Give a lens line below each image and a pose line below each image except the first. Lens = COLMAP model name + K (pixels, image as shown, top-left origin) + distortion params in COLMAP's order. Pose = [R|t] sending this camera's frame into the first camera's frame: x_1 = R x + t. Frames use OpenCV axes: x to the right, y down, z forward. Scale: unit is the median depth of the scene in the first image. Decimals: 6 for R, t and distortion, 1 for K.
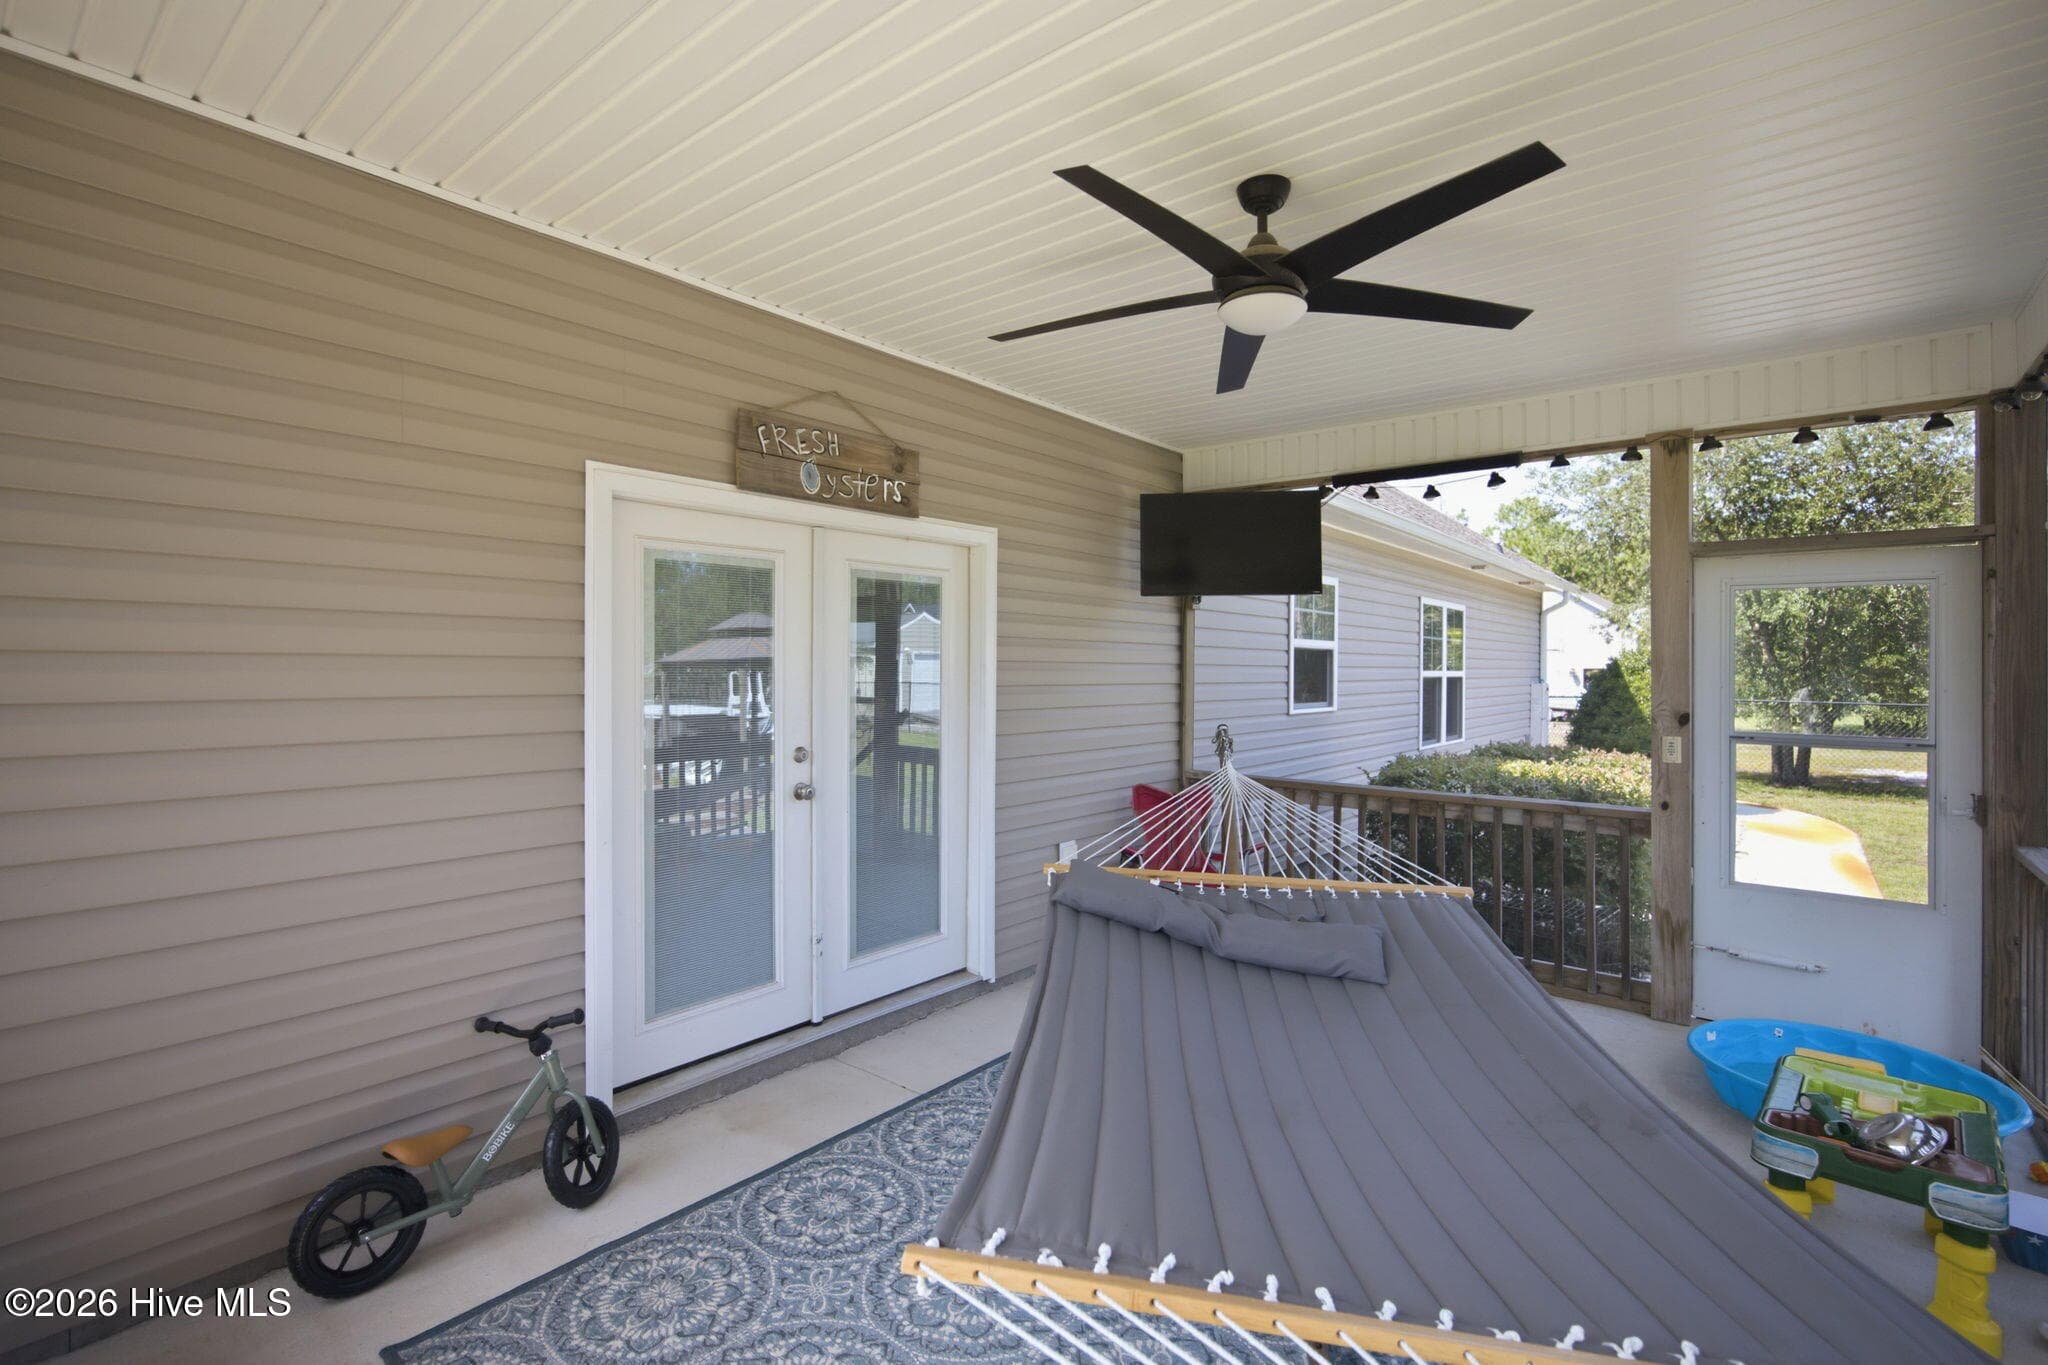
lens RADIAL K [[978.7, 0, 1021.6], [0, 978.7, 667.0], [0, 0, 1]] dist [-0.002637, -0.000221]
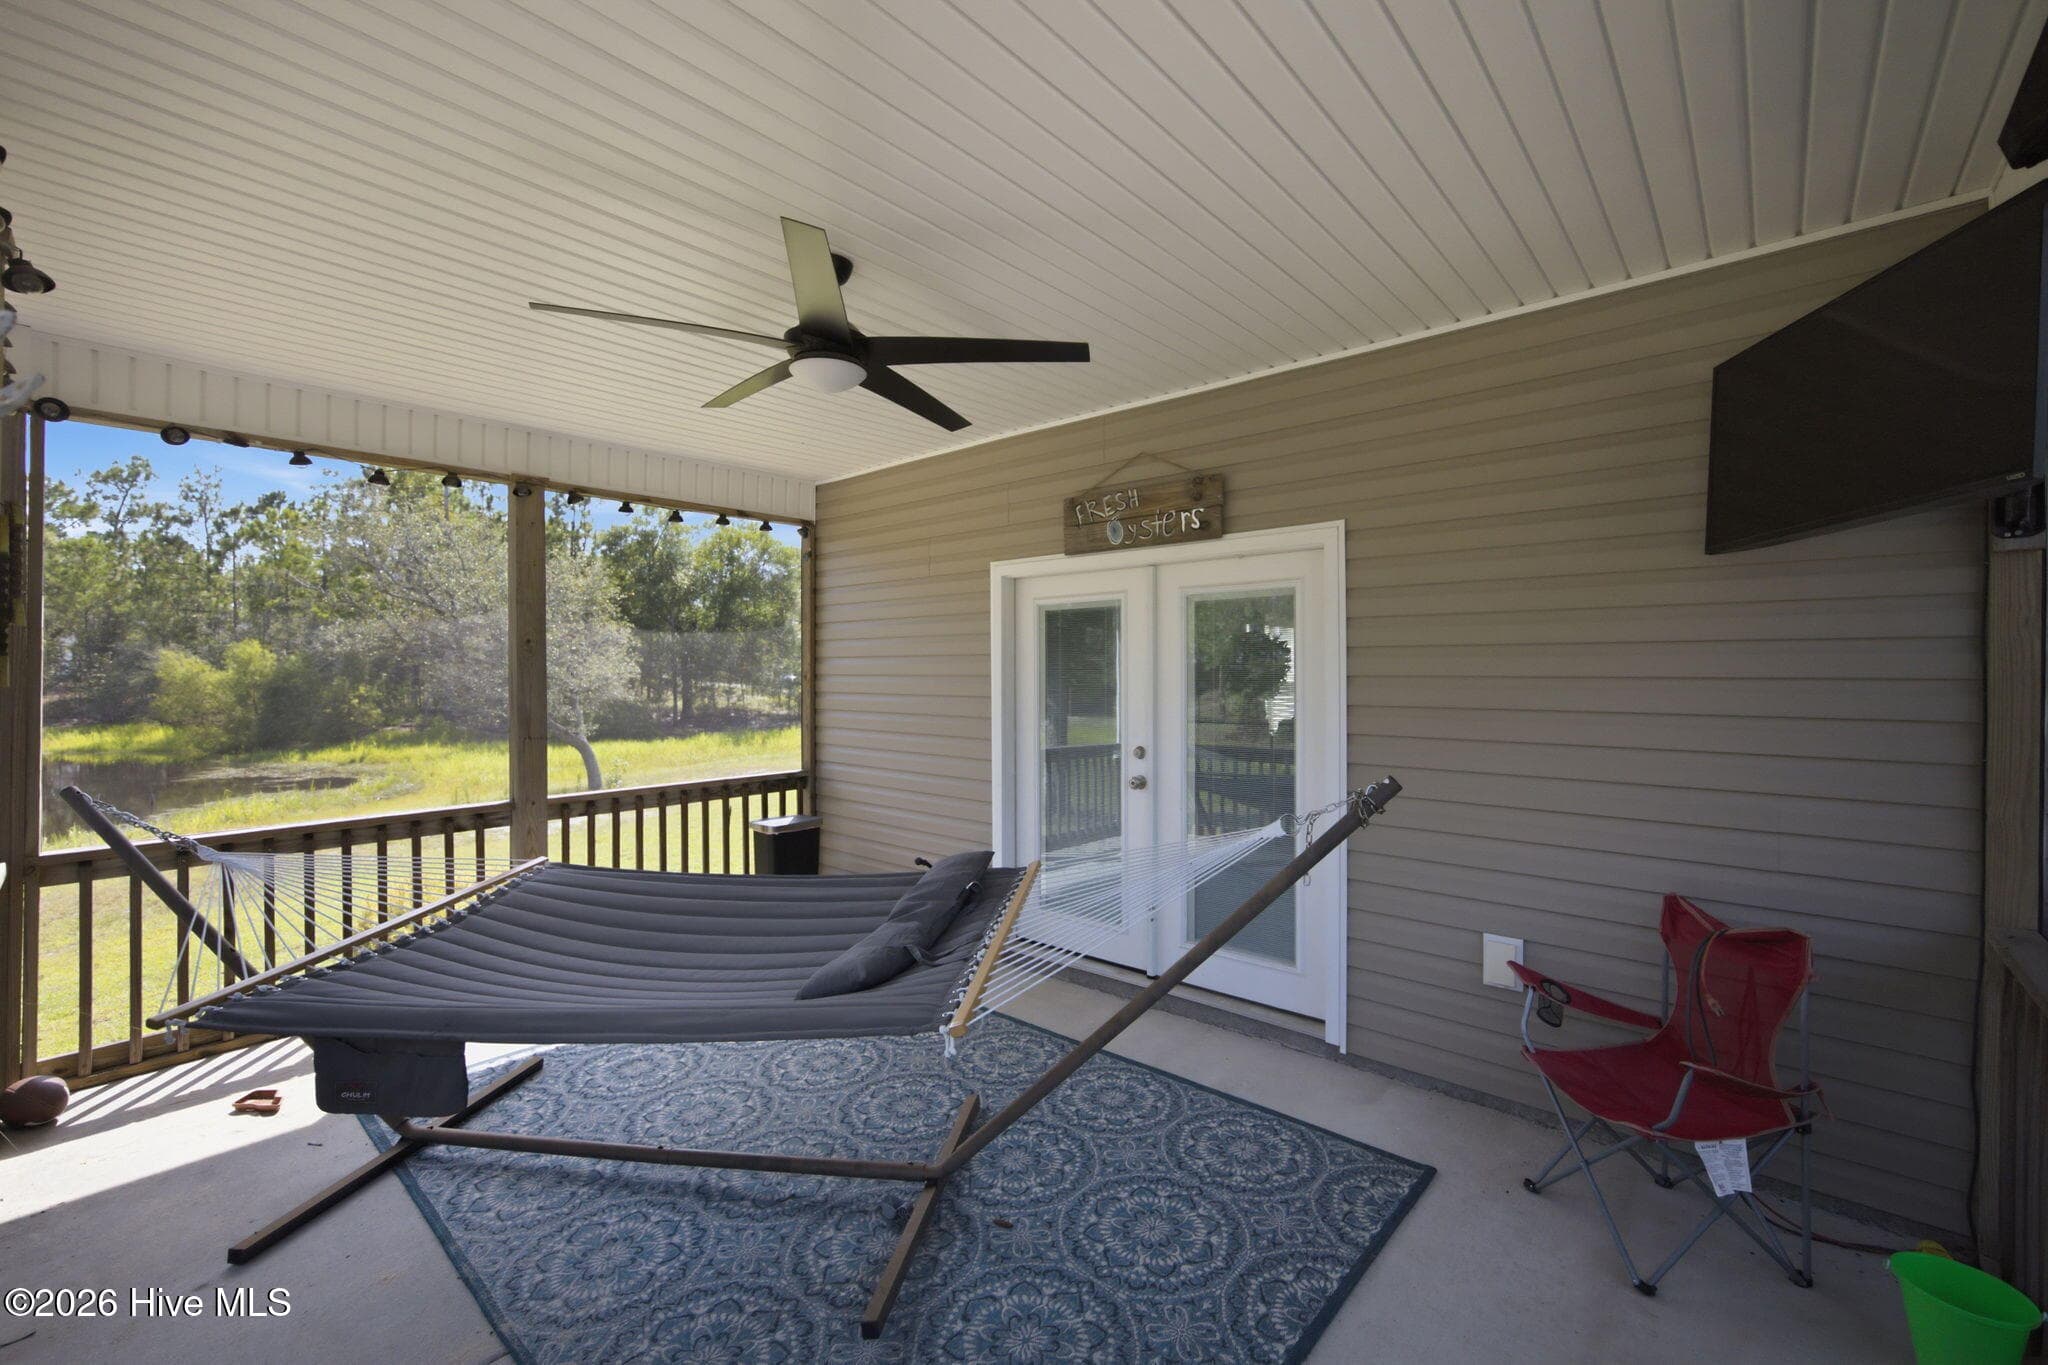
lens RADIAL K [[829.3, 0, 1024.0], [0, 829.3, 682.5], [0, 0, 1]] dist [-0.001674, 0.000020]
pose [[-0.041829, 0.020187, -0.998921, 0.813591], [0.005881, 0.999784, 0.019958, -0.020686], [0.999107, -0.005040, -0.041939, 0.878157]]
